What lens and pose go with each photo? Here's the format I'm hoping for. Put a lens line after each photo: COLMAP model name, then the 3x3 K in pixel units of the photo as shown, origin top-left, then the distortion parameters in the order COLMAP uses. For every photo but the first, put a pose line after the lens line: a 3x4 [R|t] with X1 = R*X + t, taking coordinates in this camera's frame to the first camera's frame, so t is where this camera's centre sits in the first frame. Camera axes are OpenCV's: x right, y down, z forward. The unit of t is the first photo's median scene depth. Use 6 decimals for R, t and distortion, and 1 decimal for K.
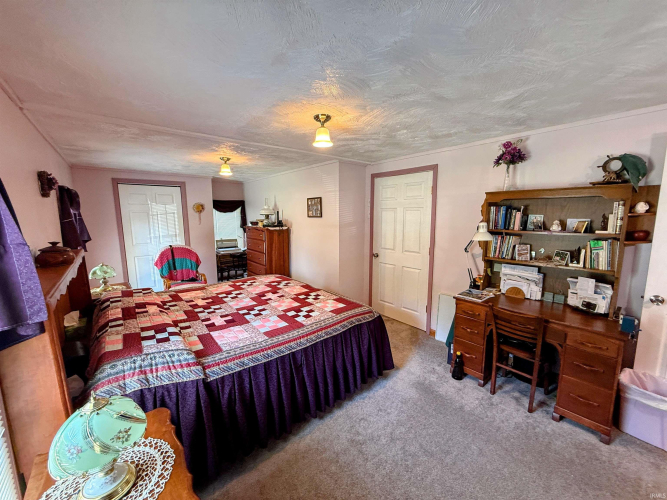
lens RADIAL K [[265.4, 0, 332.9], [0, 265.4, 251.1], [0, 0, 1]] dist [-0.000518, 0.000339]
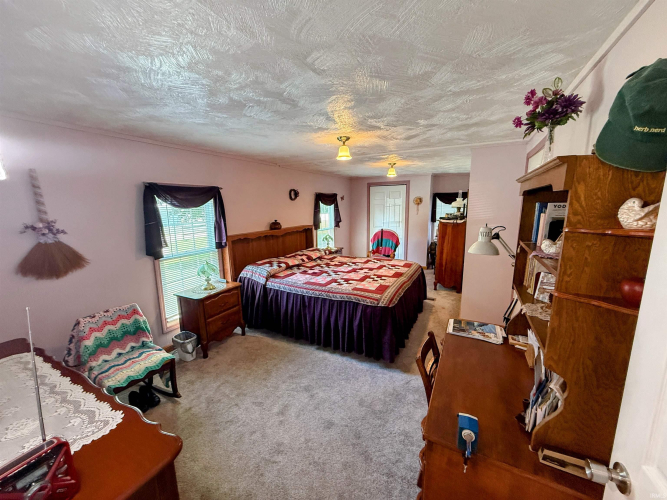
lens RADIAL K [[265.4, 0, 332.9], [0, 265.4, 251.1], [0, 0, 1]] dist [-0.000518, 0.000339]
pose [[0.380621, 0.160244, -0.910741, 0.998993], [-0.118888, 0.985178, 0.123655, -0.081566], [0.917057, 0.061210, 0.394031, 0.365897]]
